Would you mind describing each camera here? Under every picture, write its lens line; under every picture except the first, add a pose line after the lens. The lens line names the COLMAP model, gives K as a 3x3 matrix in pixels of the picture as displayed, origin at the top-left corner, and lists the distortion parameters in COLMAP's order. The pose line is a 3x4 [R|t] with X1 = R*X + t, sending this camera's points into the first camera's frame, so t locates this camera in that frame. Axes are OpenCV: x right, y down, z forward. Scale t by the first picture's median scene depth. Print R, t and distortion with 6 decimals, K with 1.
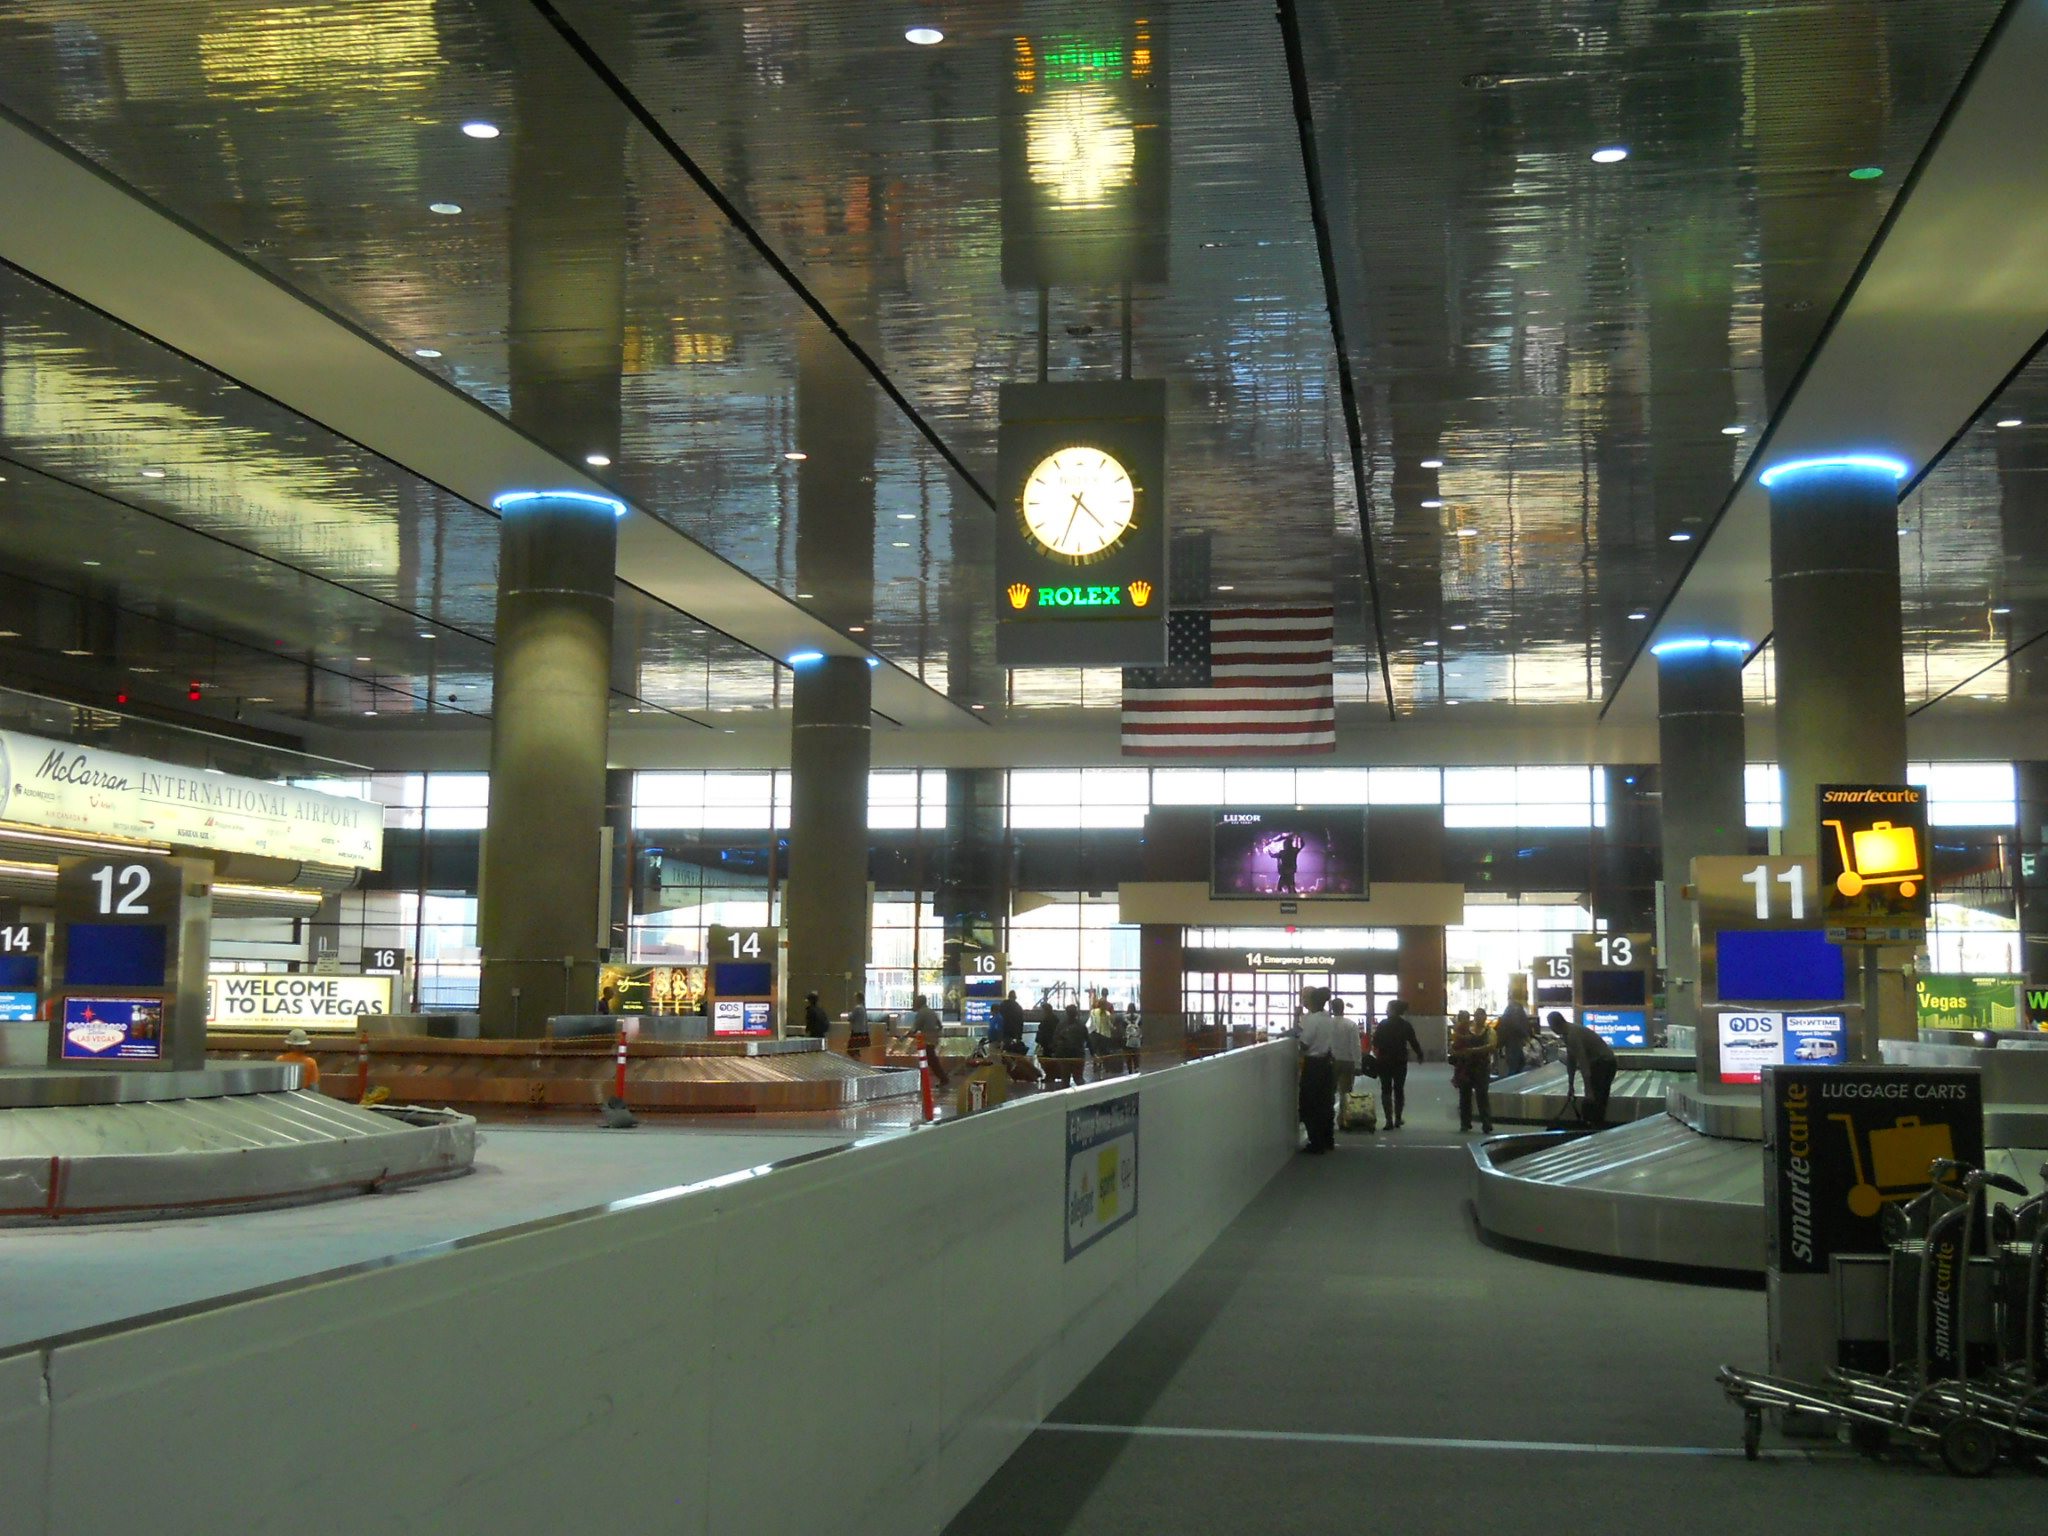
lens RADIAL K [[2447.7, 0, 1024.0], [0, 2447.7, 768.0], [0, 0, 1]] dist [0.013446, -0.006348]
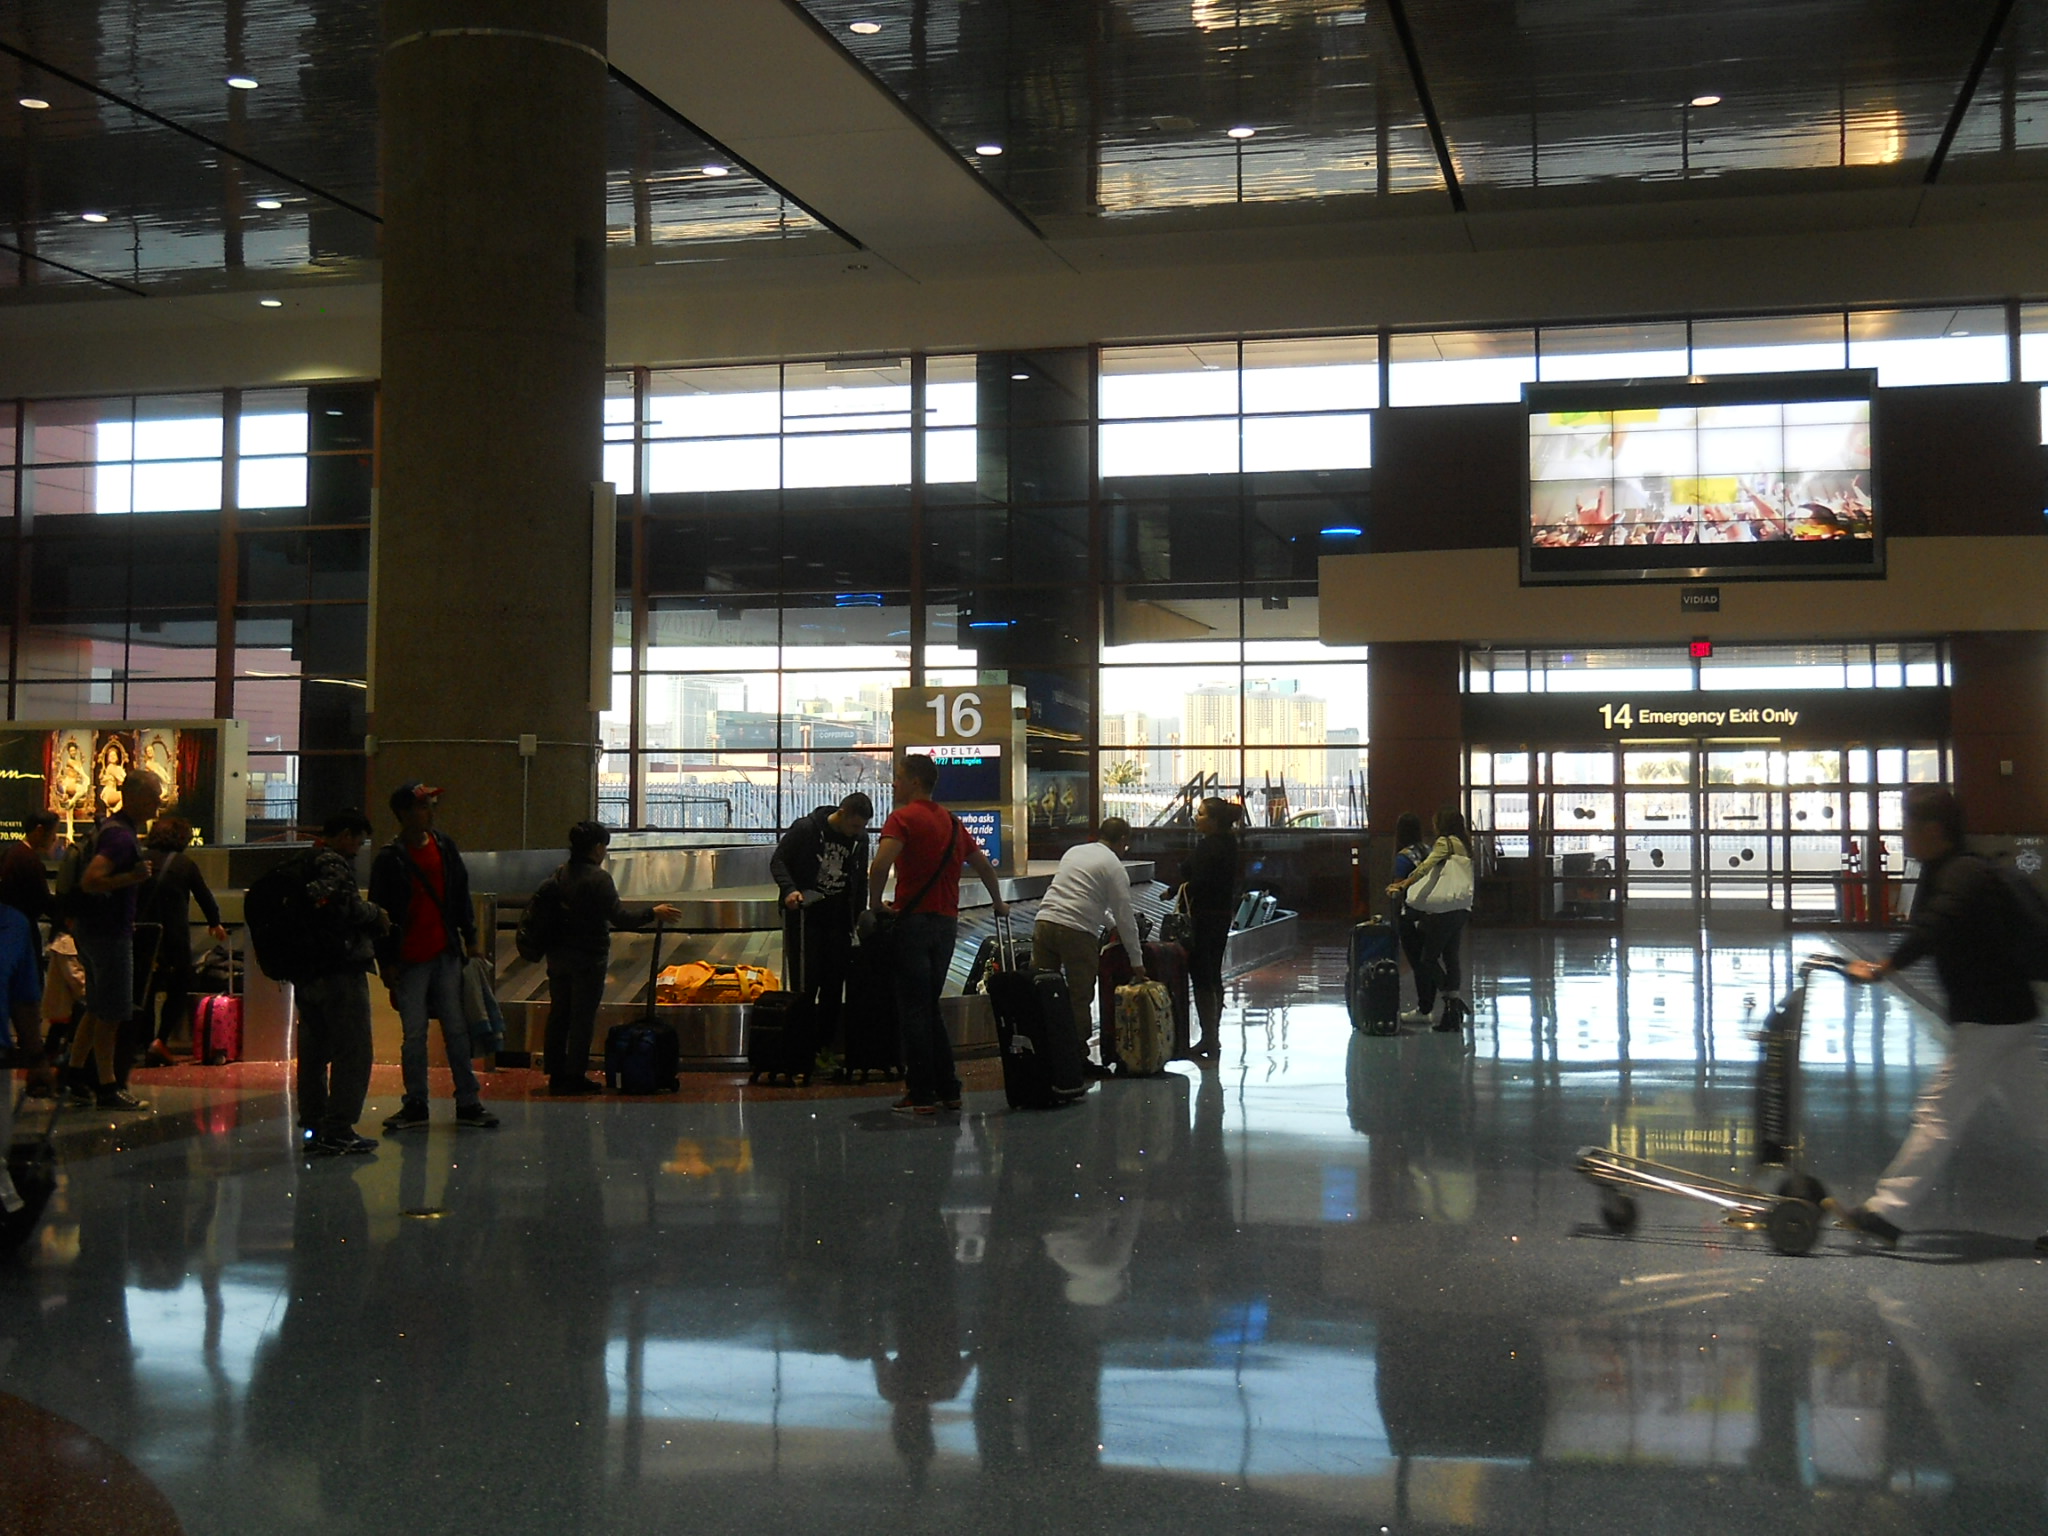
lens RADIAL K [[2447.7, 0, 1024.0], [0, 2447.7, 768.0], [0, 0, 1]] dist [0.013446, -0.006348]
pose [[0.996609, -0.009845, -0.081693, 0.020874], [0.016213, 0.996848, 0.077659, 0.050409], [0.080671, -0.078720, 0.993627, 0.534696]]
